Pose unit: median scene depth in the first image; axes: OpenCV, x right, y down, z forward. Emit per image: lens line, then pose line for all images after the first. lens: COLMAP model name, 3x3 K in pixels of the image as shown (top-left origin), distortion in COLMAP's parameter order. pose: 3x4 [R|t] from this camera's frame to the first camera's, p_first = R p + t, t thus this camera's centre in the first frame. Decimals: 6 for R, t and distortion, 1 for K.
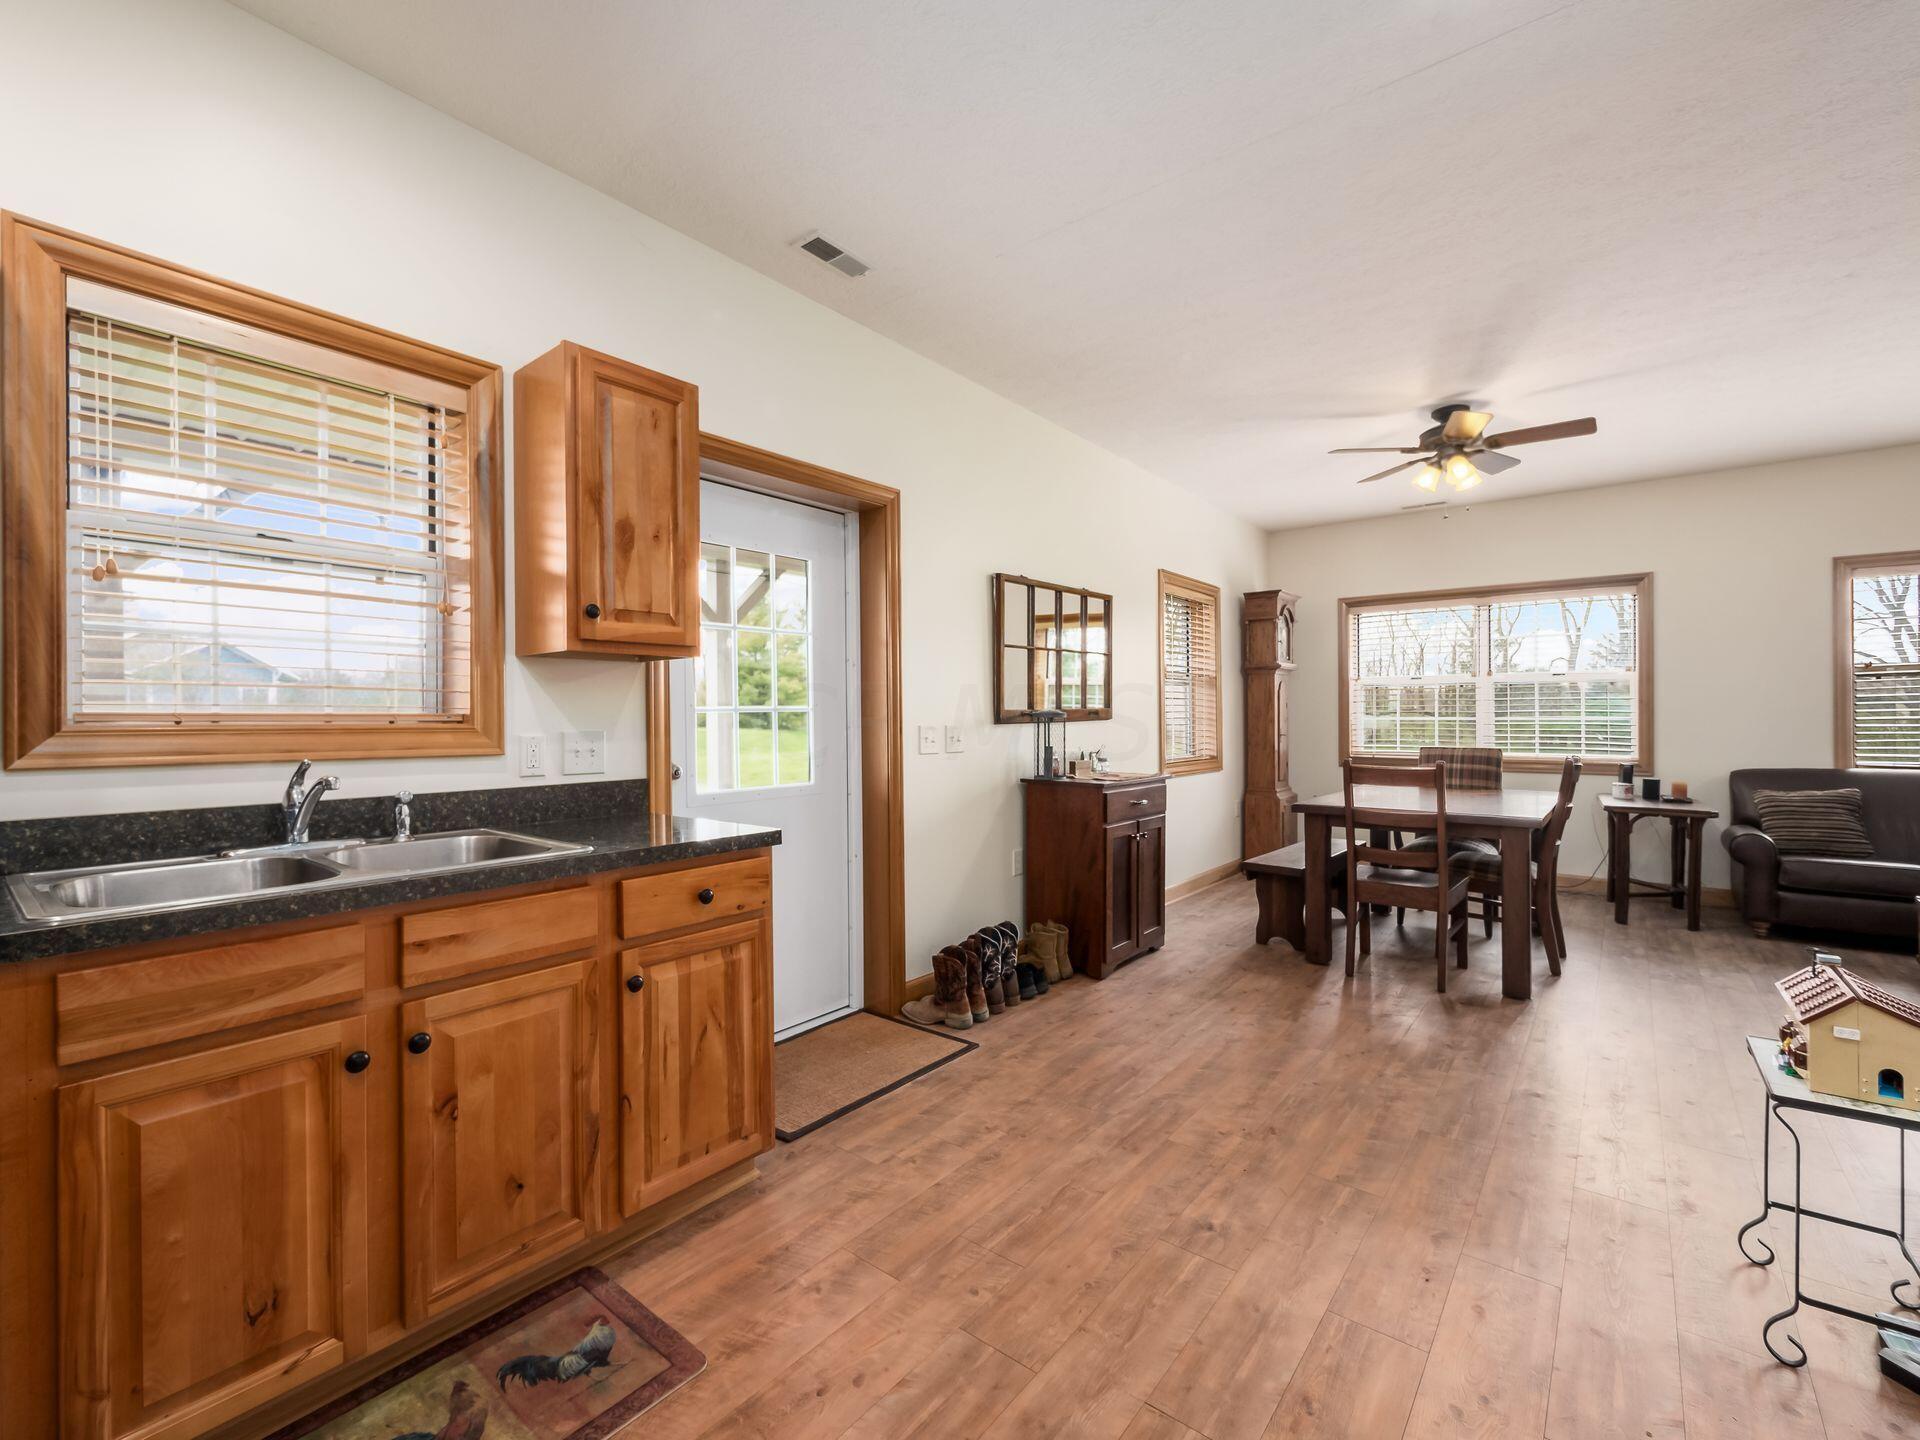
lens RADIAL K [[826.8, 0, 957.0], [0, 826.8, 717.3], [0, 0, 1]] dist [-0.007848, -0.000413]
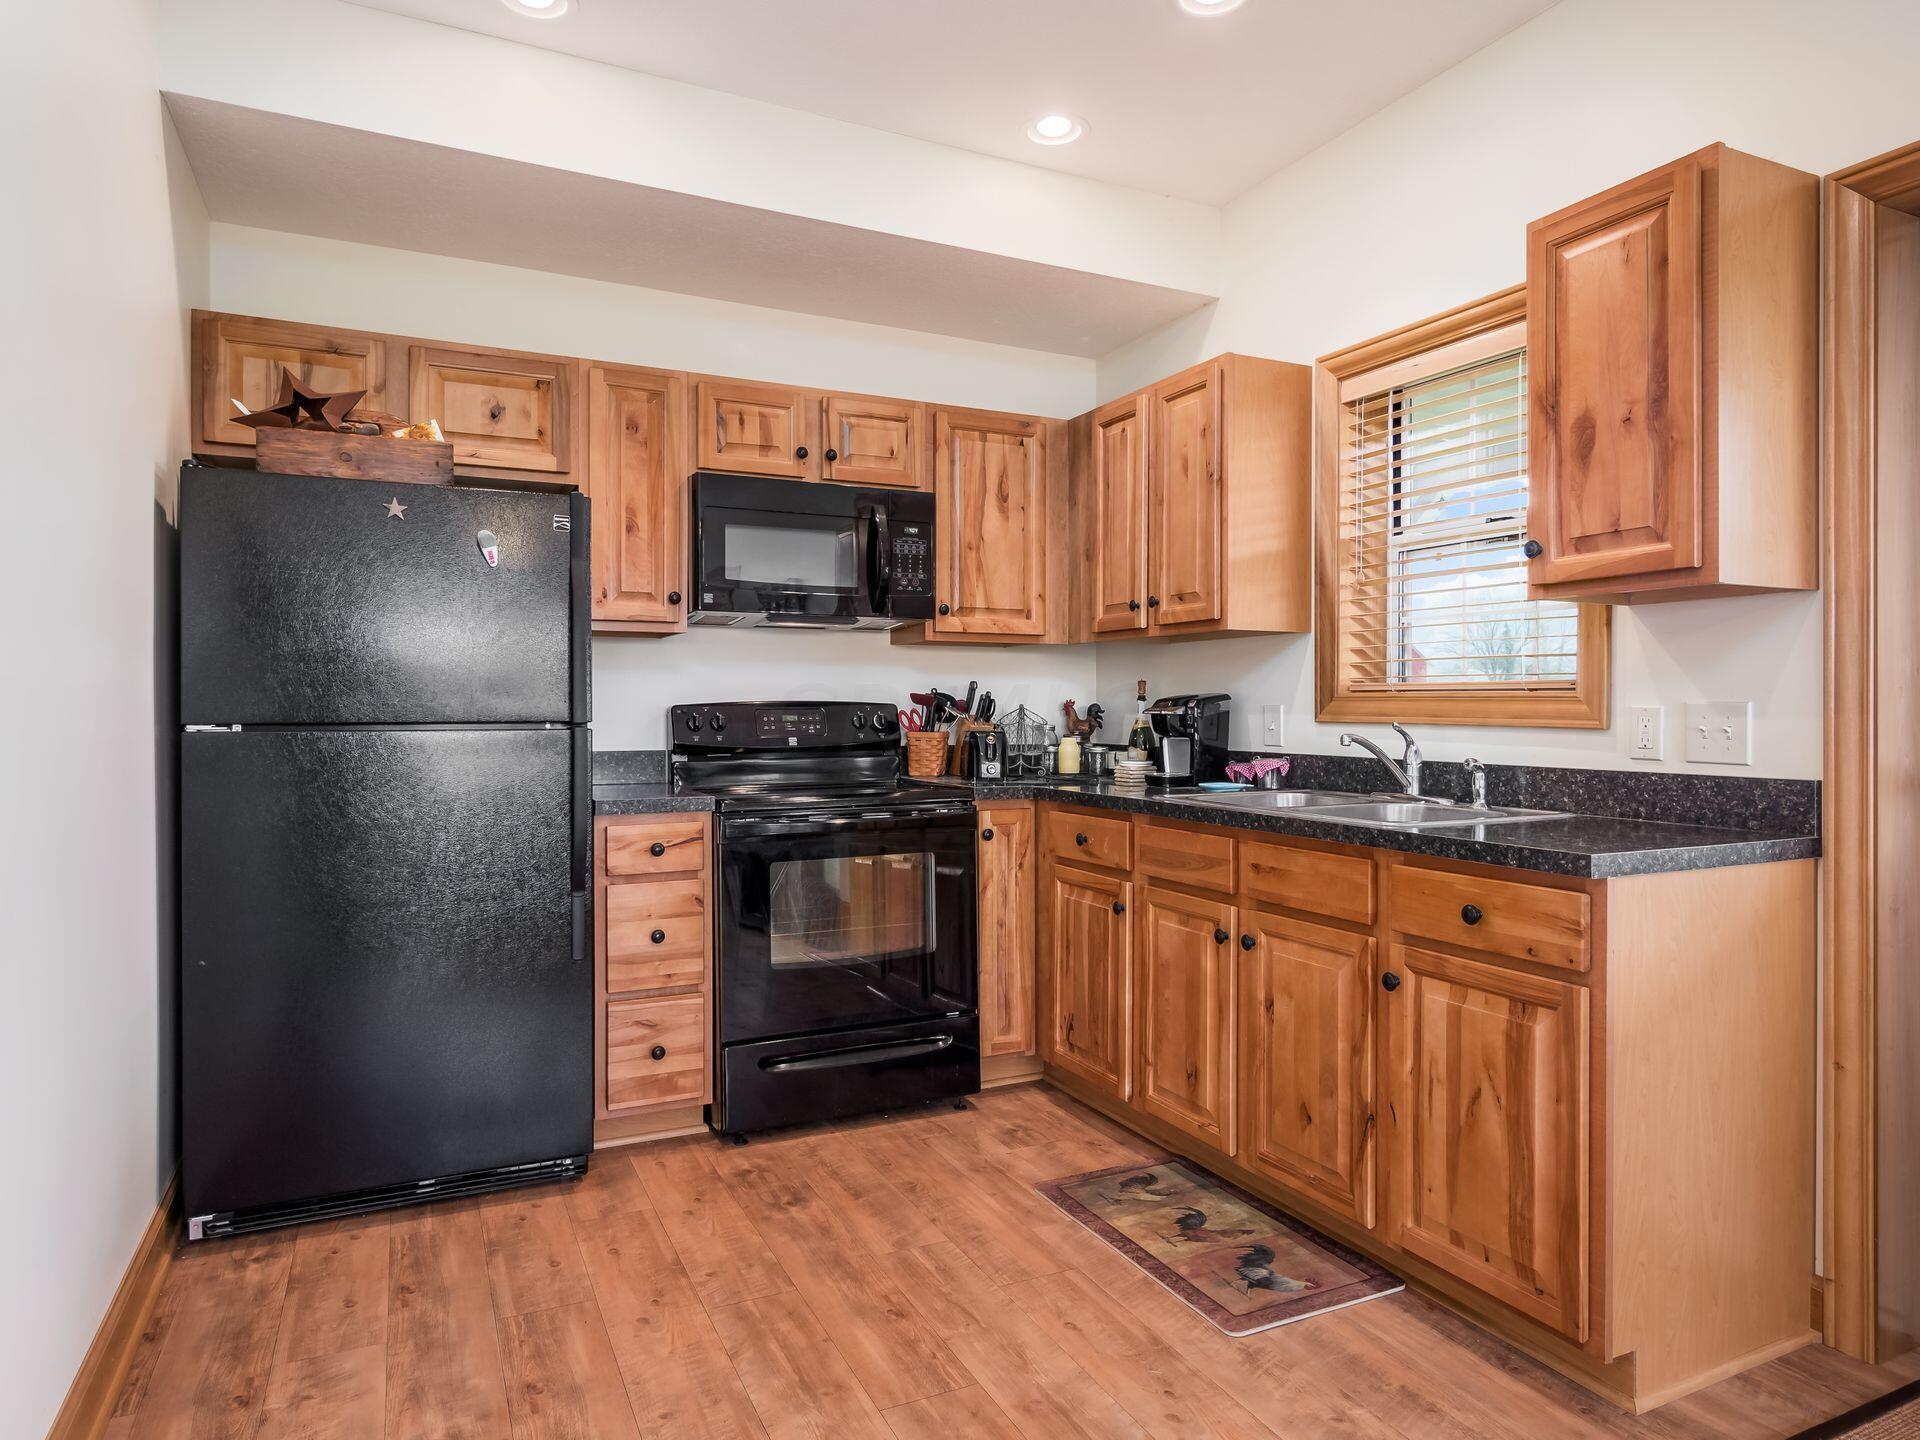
lens RADIAL K [[1128.4, 0, 949.2], [0, 1128.4, 724.5], [0, 0, 1]] dist [-0.026256, 0.001337]
pose [[-0.433977, 0.016449, -0.900774, 0.825661], [-0.000904, 0.999825, 0.018693, 0.023056], [0.900924, 0.008927, -0.433886, 1.008167]]
